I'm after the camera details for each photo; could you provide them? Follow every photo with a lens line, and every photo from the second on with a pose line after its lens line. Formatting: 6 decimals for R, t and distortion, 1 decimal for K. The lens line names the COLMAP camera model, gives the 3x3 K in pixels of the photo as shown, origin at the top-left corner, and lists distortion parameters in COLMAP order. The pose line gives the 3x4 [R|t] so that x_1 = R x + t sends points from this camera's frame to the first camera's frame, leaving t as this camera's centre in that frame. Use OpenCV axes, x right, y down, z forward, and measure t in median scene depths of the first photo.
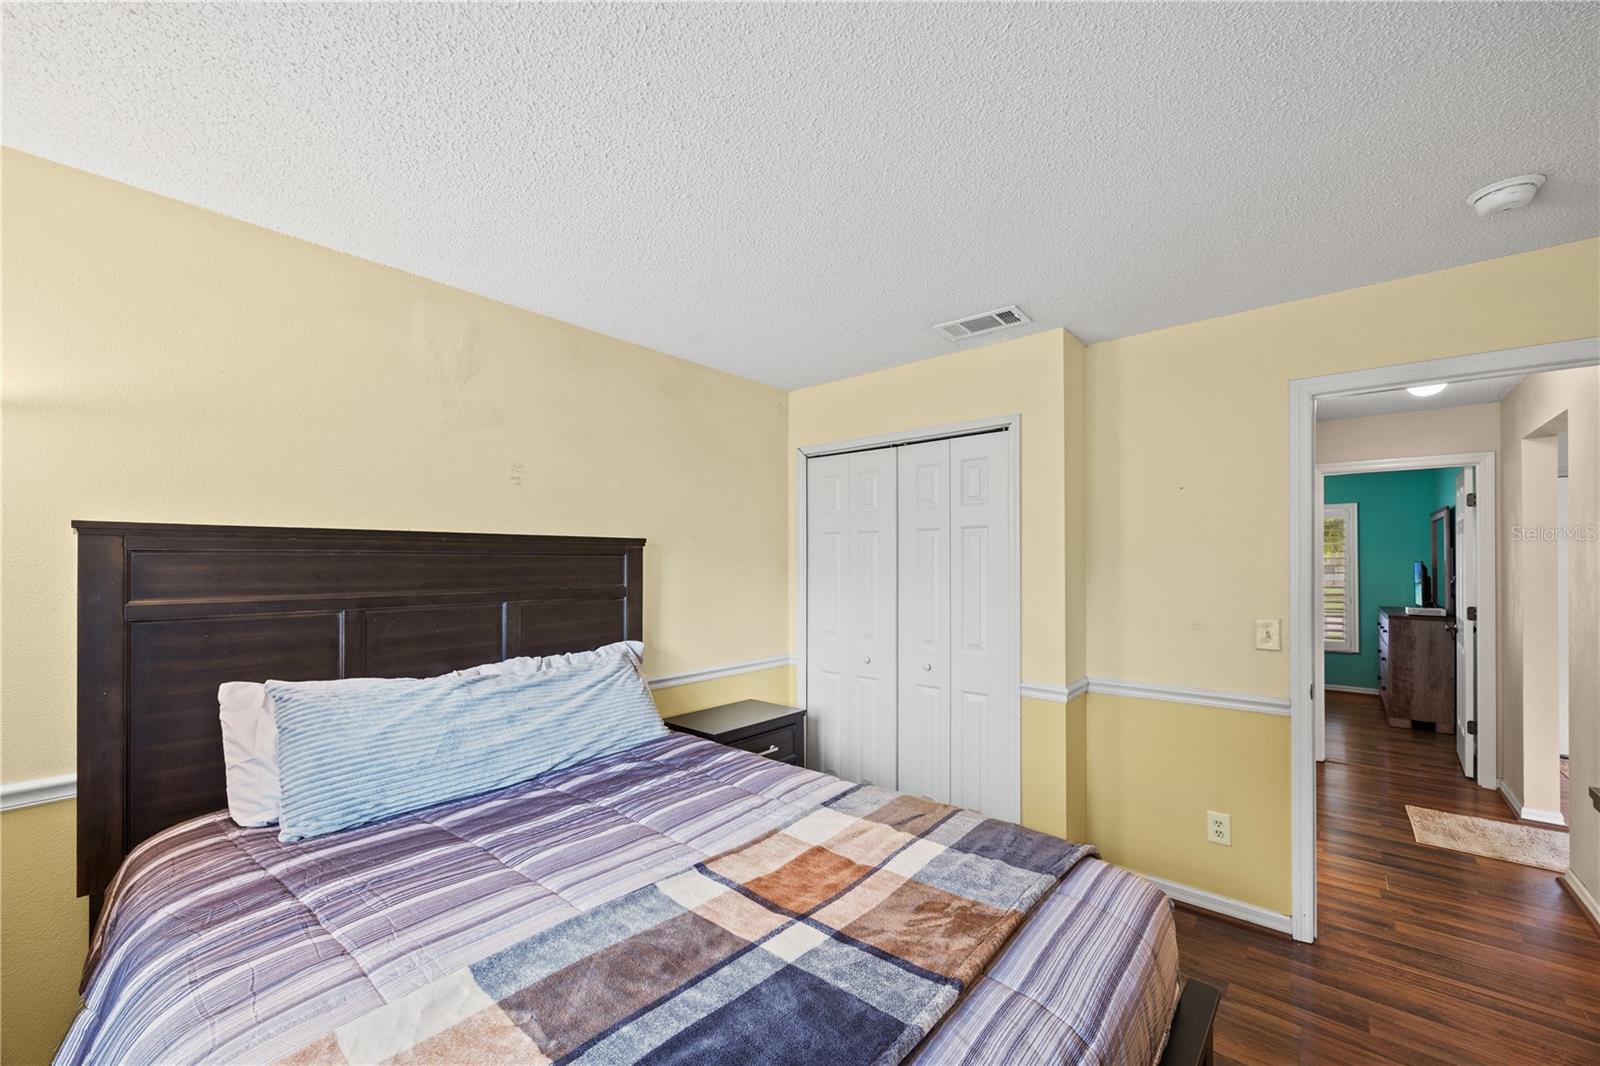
lens RADIAL K [[622.7, 0, 806.3], [0, 622.7, 555.8], [0, 0, 1]] dist [0.000322, -0.000052]
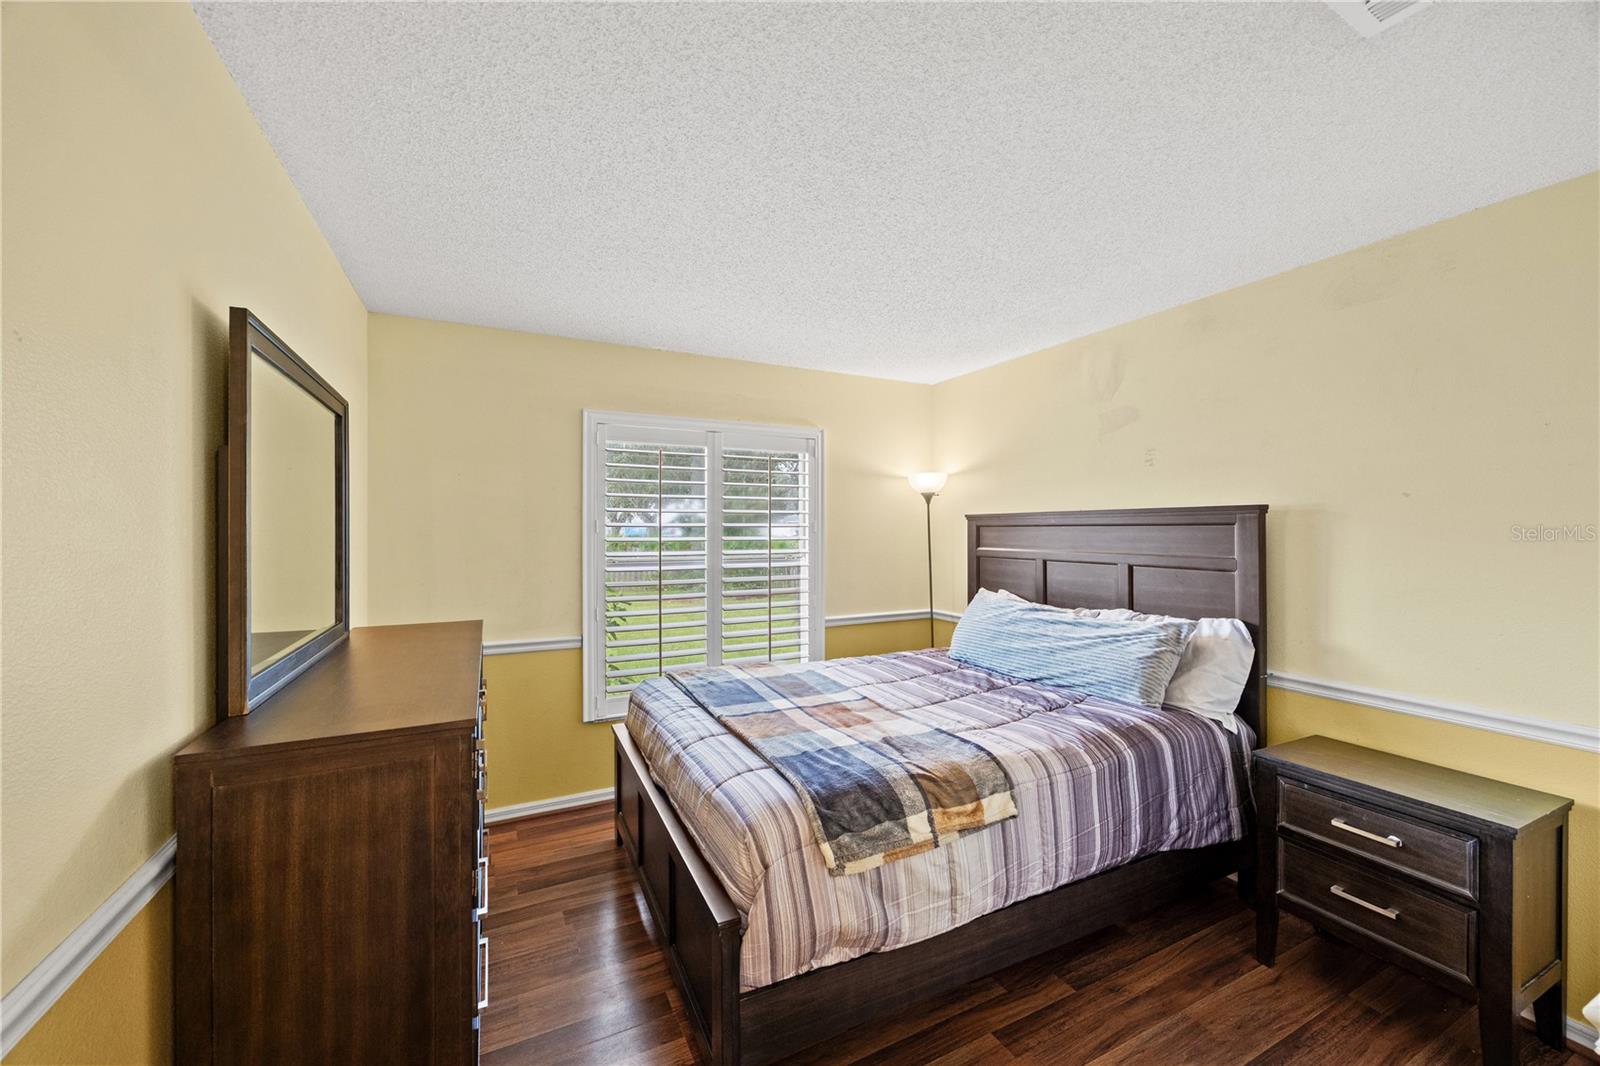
lens RADIAL K [[615.0, 0, 800.9], [0, 615.0, 544.7], [0, 0, 1]] dist [0.000600, -0.000172]
pose [[-0.384783, 0.020184, -0.922786, 1.400207], [0.004747, 0.999791, 0.019889, 0.013061], [0.922995, 0.003272, -0.384799, 1.367811]]
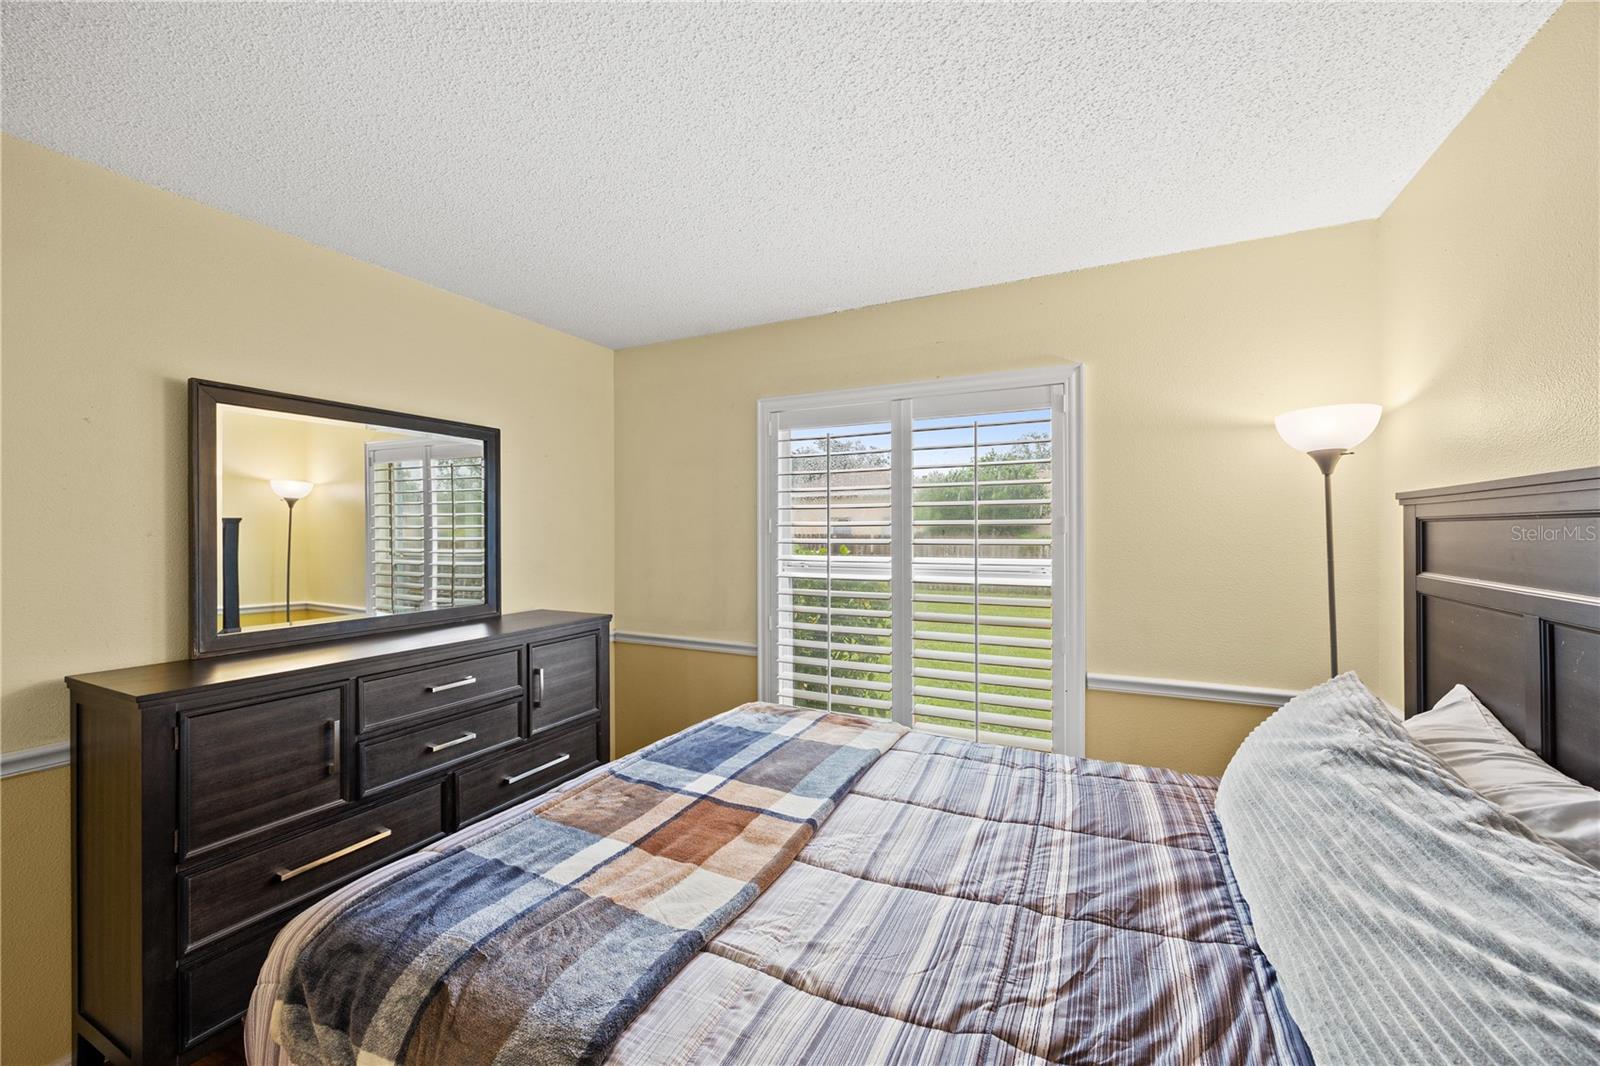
lens RADIAL K [[619.1, 0, 800.0], [0, 619.1, 533.0], [0, 0, 1]] dist [0.001419, 0.000098]
pose [[-0.970286, 0.004510, -0.241920, 0.086312], [0.003551, 0.999984, 0.004400, 0.003874], [0.241935, 0.003410, -0.970286, 1.818389]]
